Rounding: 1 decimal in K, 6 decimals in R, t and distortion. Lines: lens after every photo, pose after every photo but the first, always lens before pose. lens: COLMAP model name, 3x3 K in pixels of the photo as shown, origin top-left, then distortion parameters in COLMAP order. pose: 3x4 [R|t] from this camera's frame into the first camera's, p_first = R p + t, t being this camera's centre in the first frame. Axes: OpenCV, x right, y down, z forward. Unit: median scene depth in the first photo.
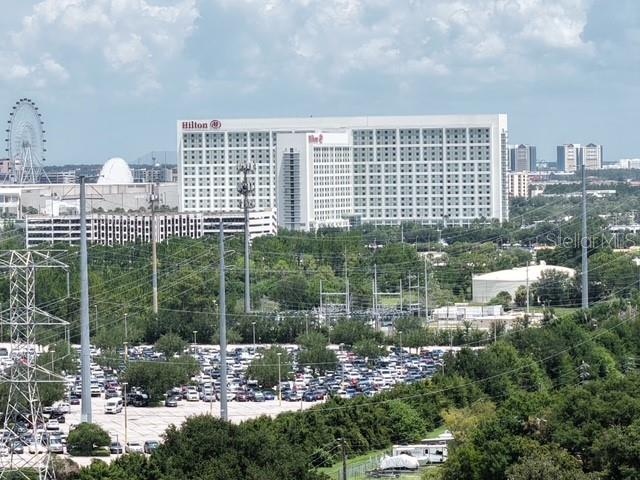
lens RADIAL K [[1305.7, 0, 320.0], [0, 1305.7, 243.4], [0, 0, 1]] dist [-0.054235, 0.000000]
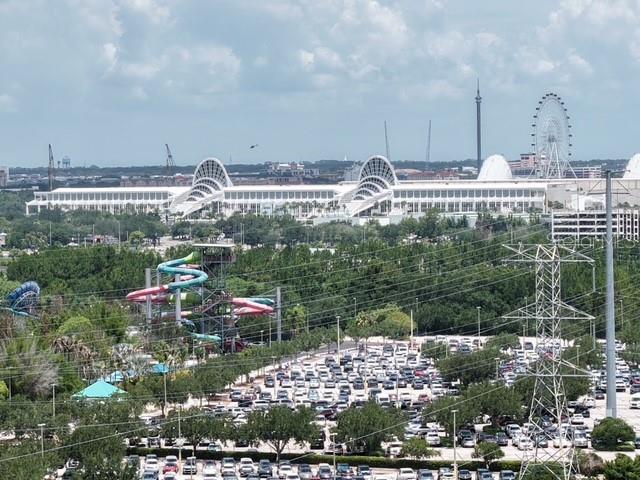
lens RADIAL K [[1305.7, 0, 320.0], [0, 1305.7, 236.7], [0, 0, 1]] dist [-0.054235, 0.000000]
pose [[0.995590, 0.004123, -0.093725, -0.309153], [-0.004369, 0.999988, -0.002427, 0.002307], [0.093713, 0.002826, 0.995595, -0.015769]]
